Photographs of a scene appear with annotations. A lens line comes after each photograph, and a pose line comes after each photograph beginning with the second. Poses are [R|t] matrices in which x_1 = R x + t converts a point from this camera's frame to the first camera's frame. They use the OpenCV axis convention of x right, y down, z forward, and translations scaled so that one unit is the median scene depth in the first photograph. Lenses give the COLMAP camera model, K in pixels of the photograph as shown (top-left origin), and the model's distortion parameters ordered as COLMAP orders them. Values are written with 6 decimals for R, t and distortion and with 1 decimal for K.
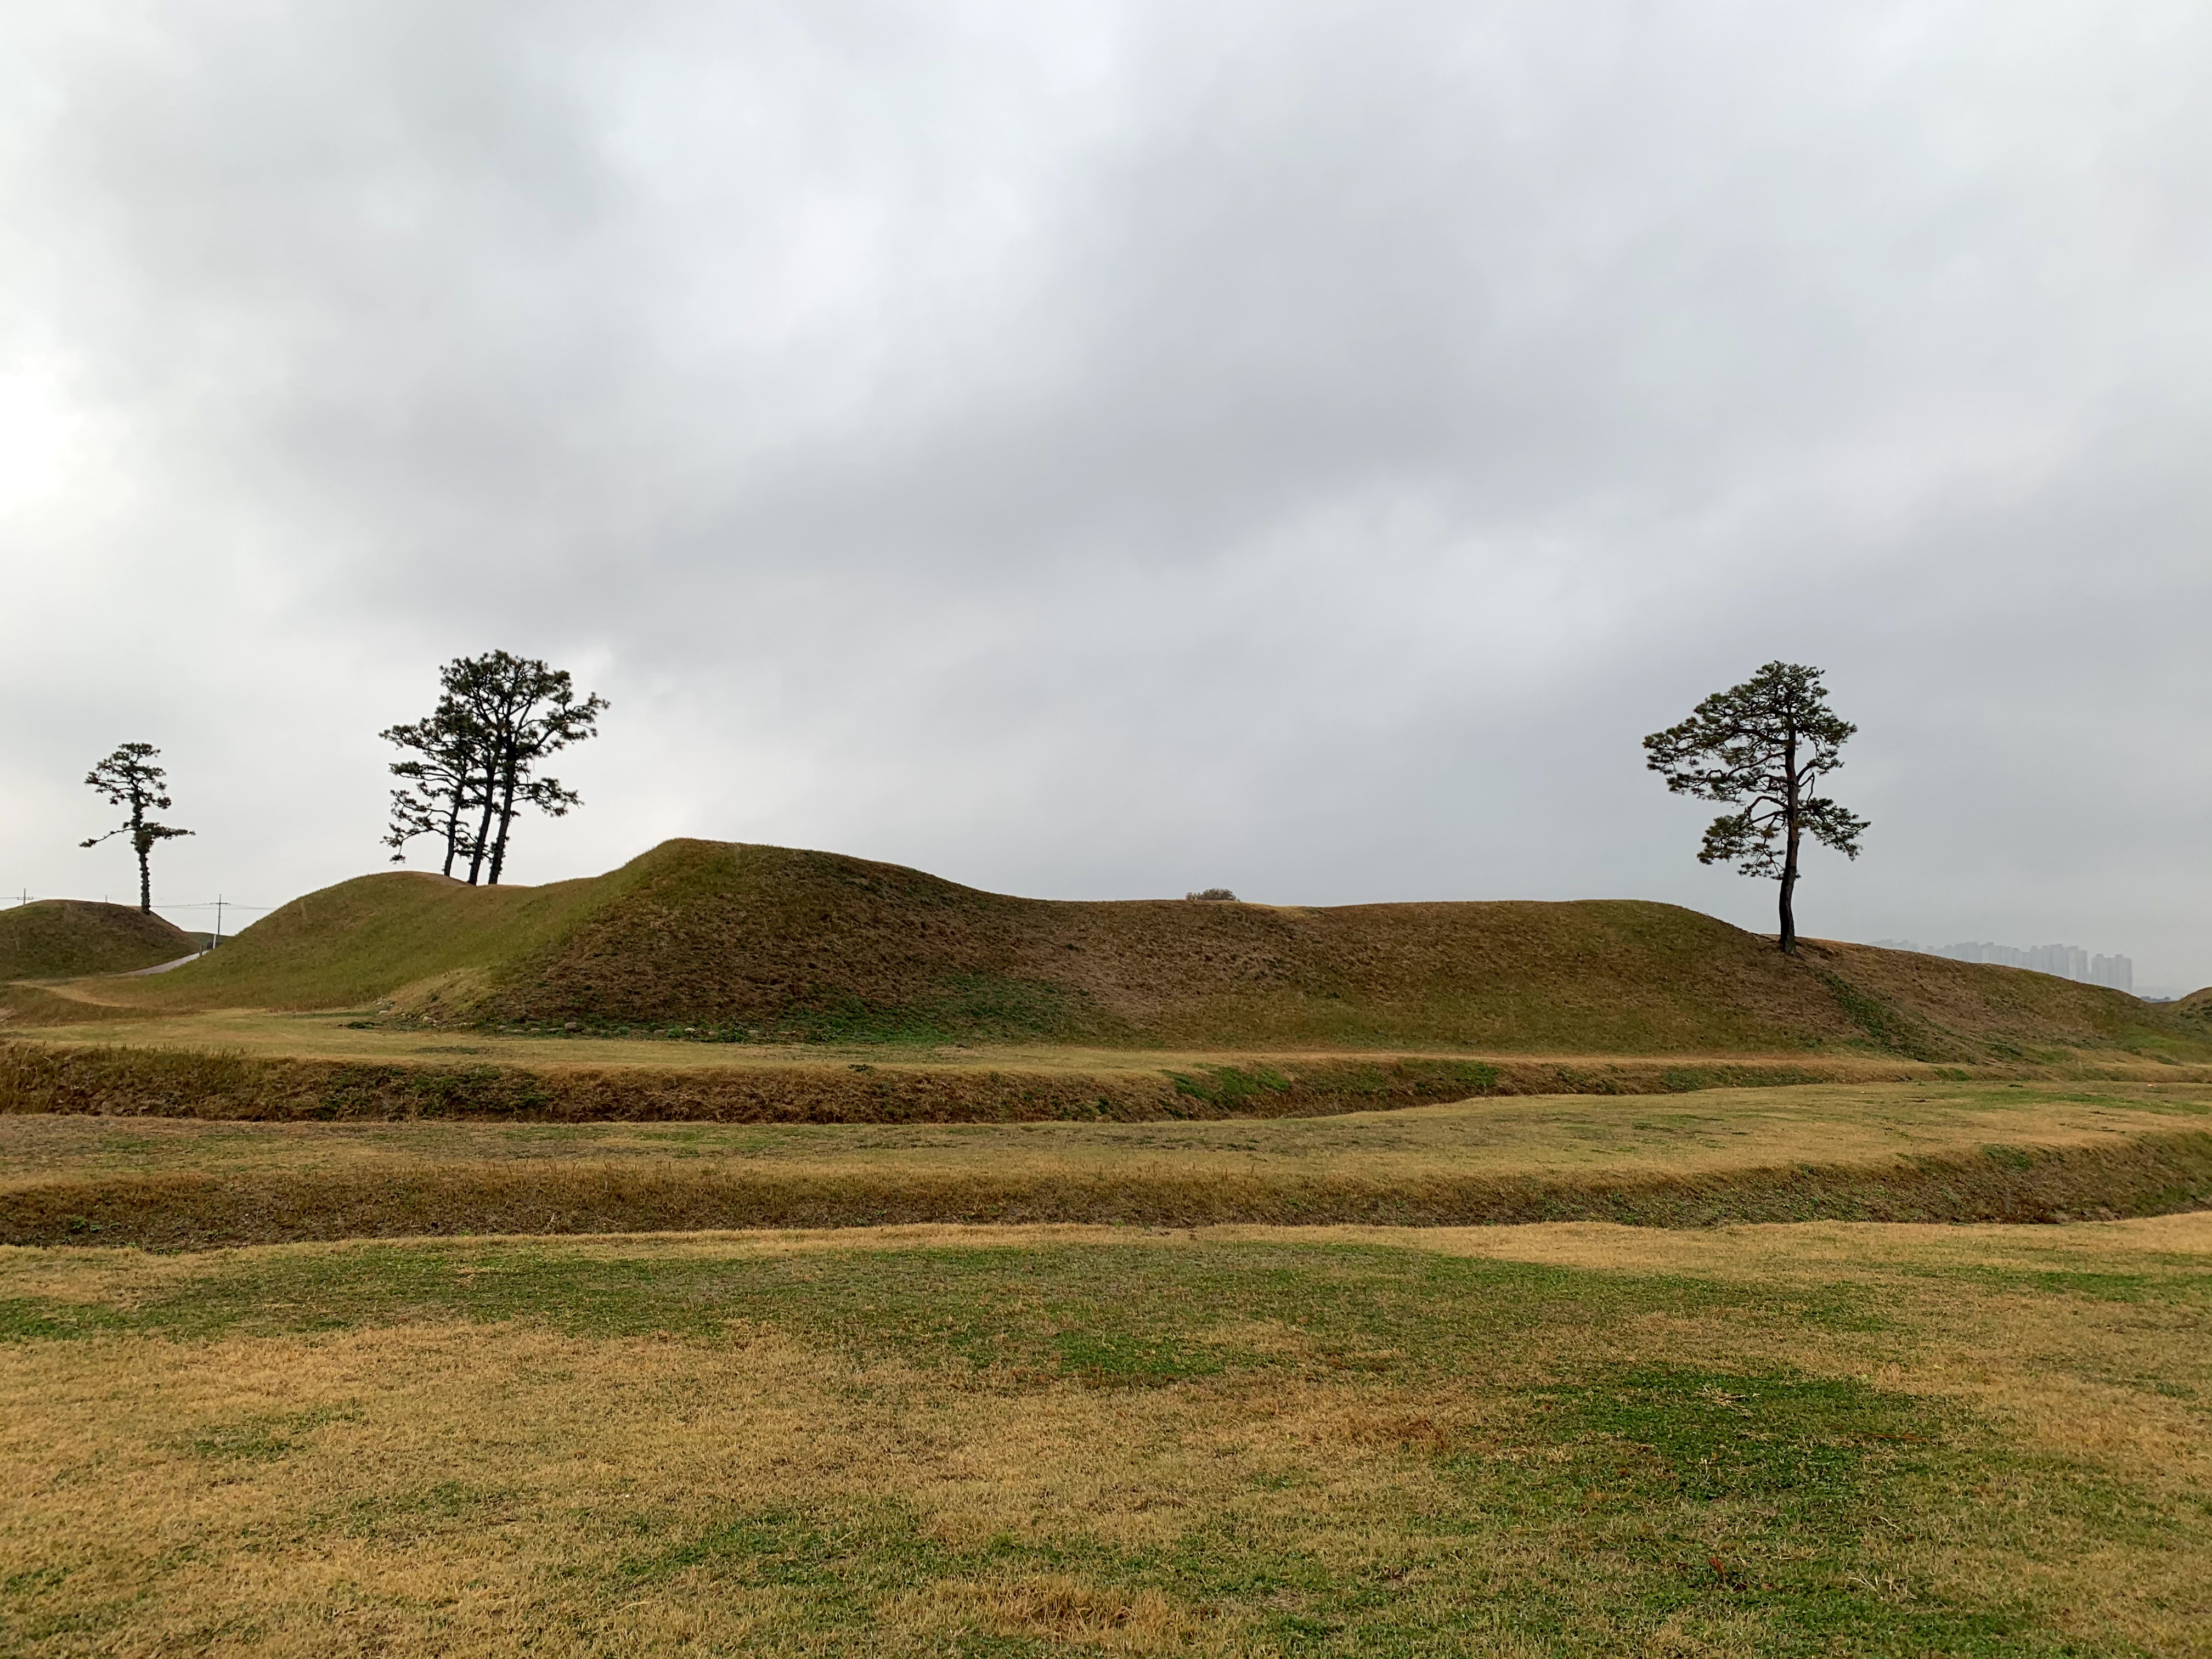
lens RADIAL K [[1708.5, 0, 1104.5], [0, 1708.5, 806.7], [0, 0, 1]] dist [0.027892, -0.001887]
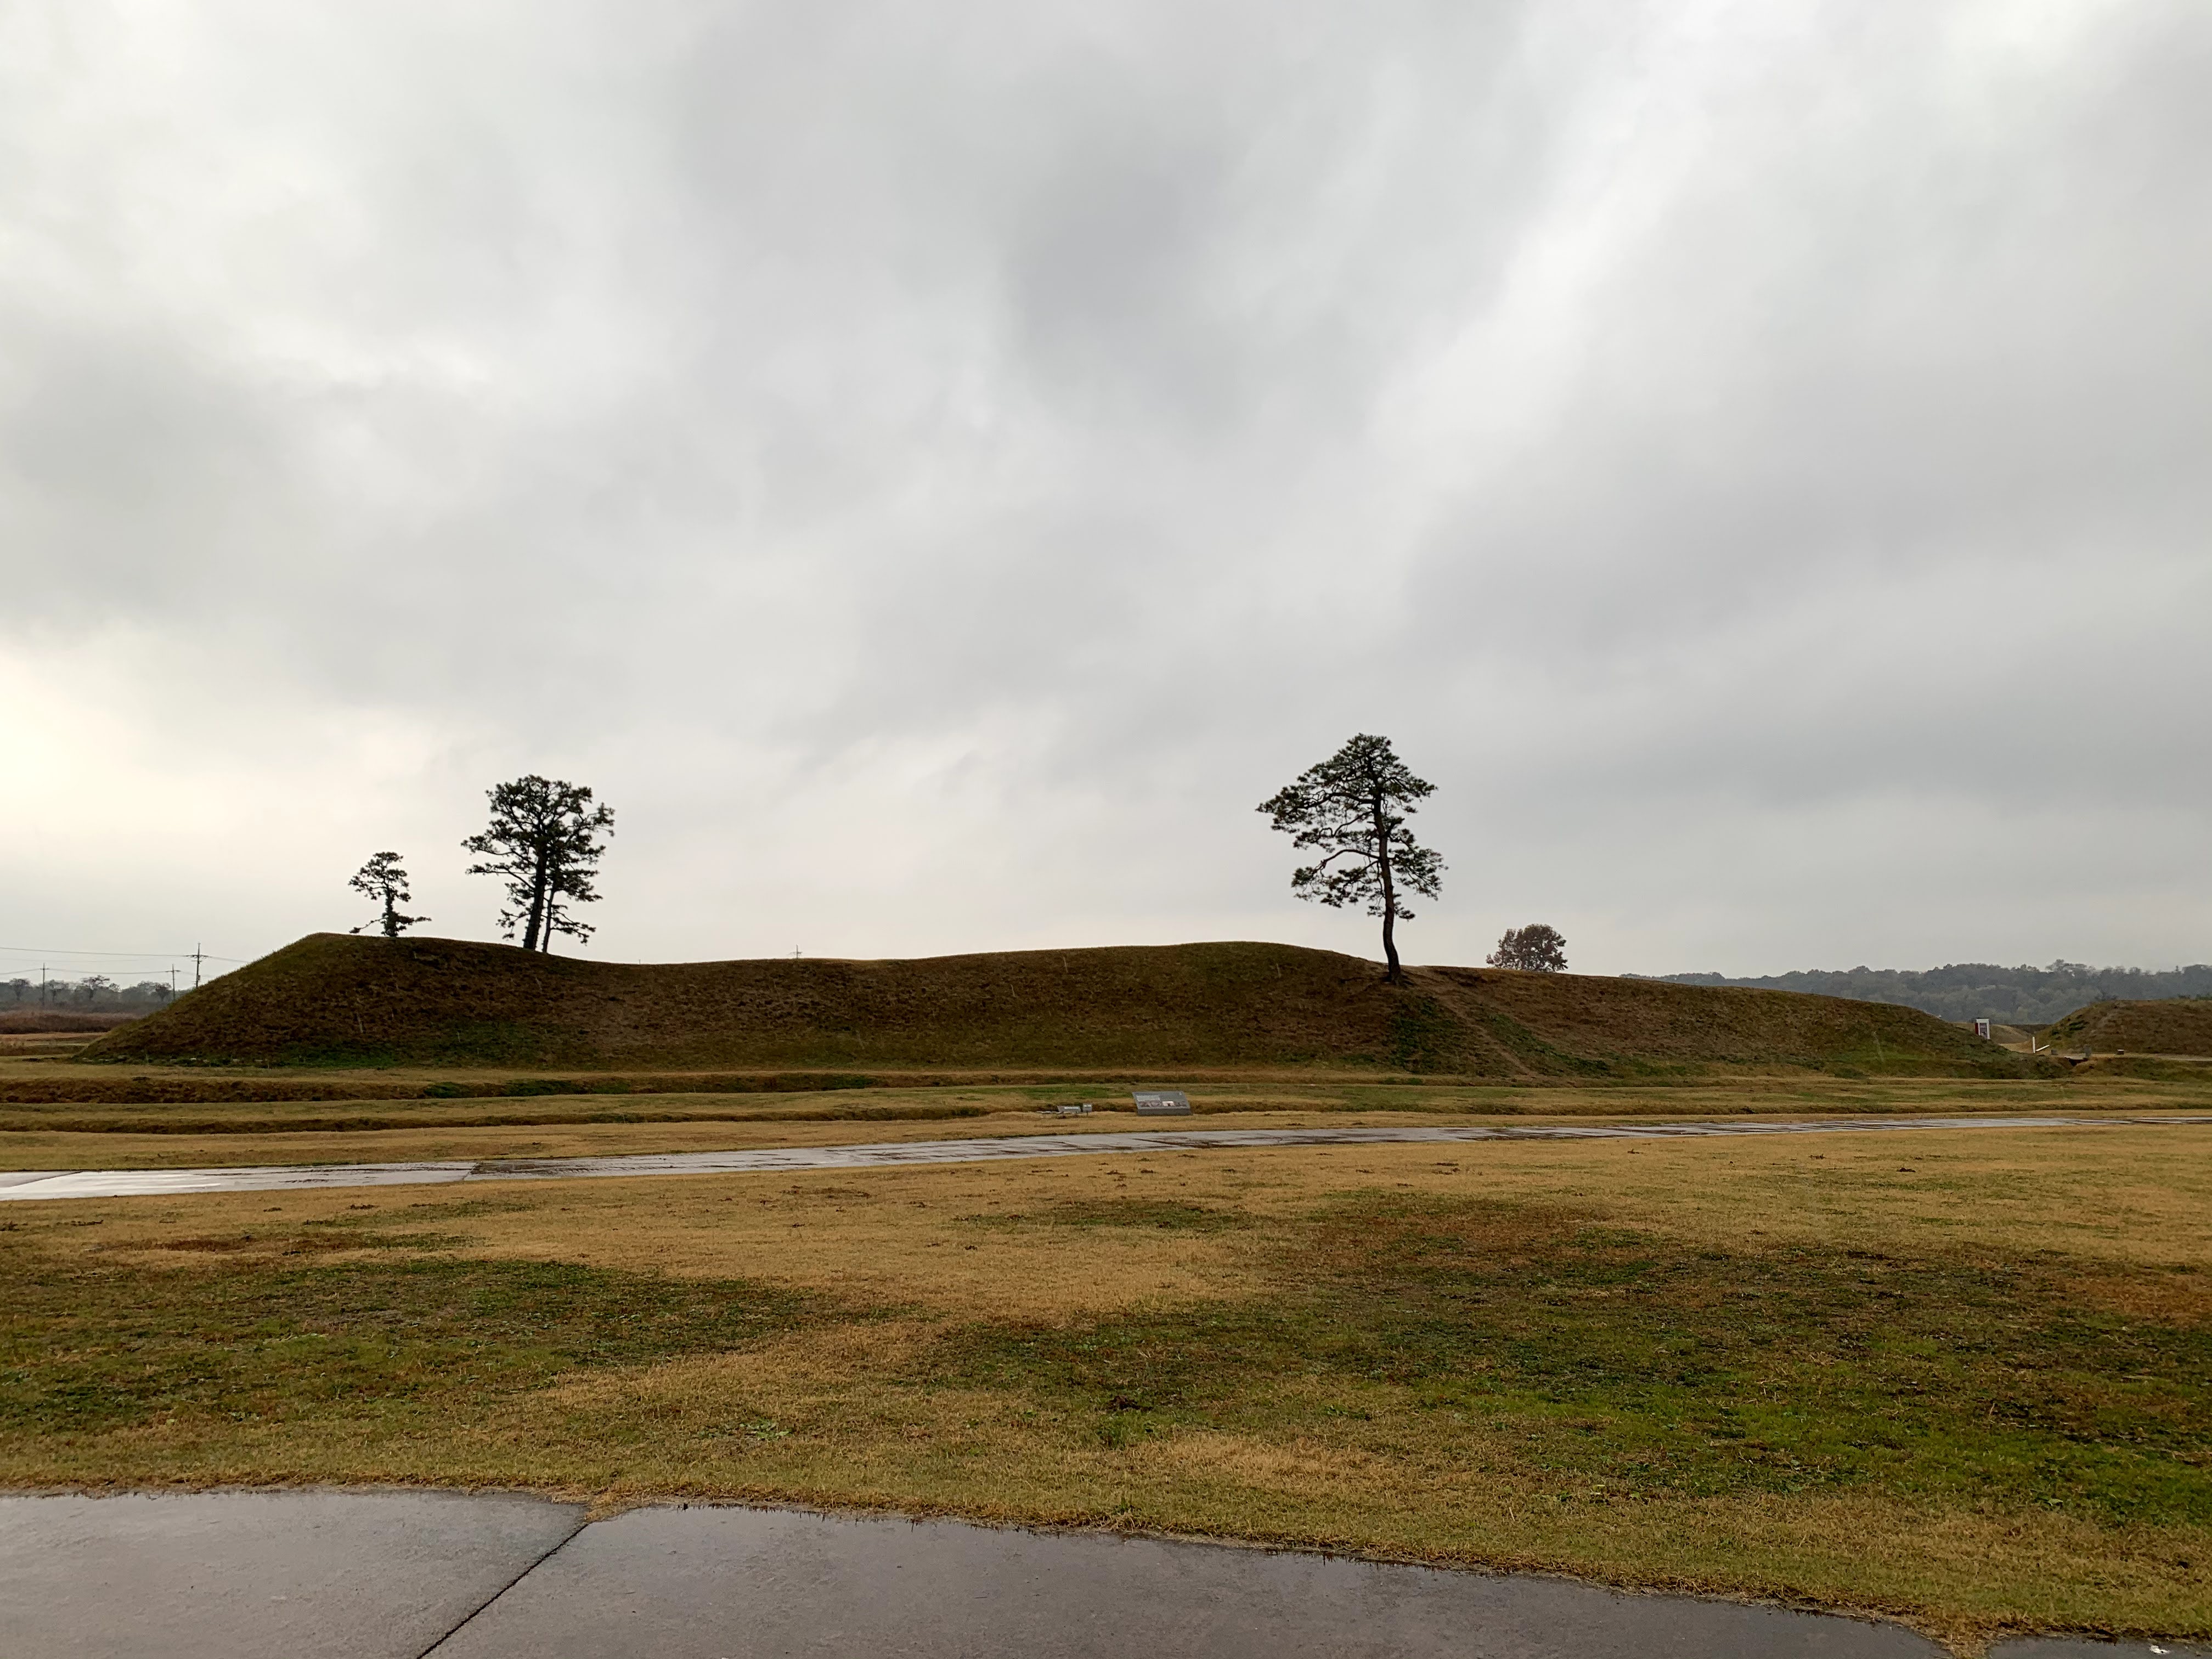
lens RADIAL K [[1708.5, 0, 1103.0], [0, 1708.5, 791.5], [0, 0, 1]] dist [0.027892, -0.001887]
pose [[0.960798, -0.059975, -0.270685, 0.408190], [0.051372, 0.997927, -0.038762, -0.005903], [0.272449, 0.023337, 0.961887, -0.131083]]
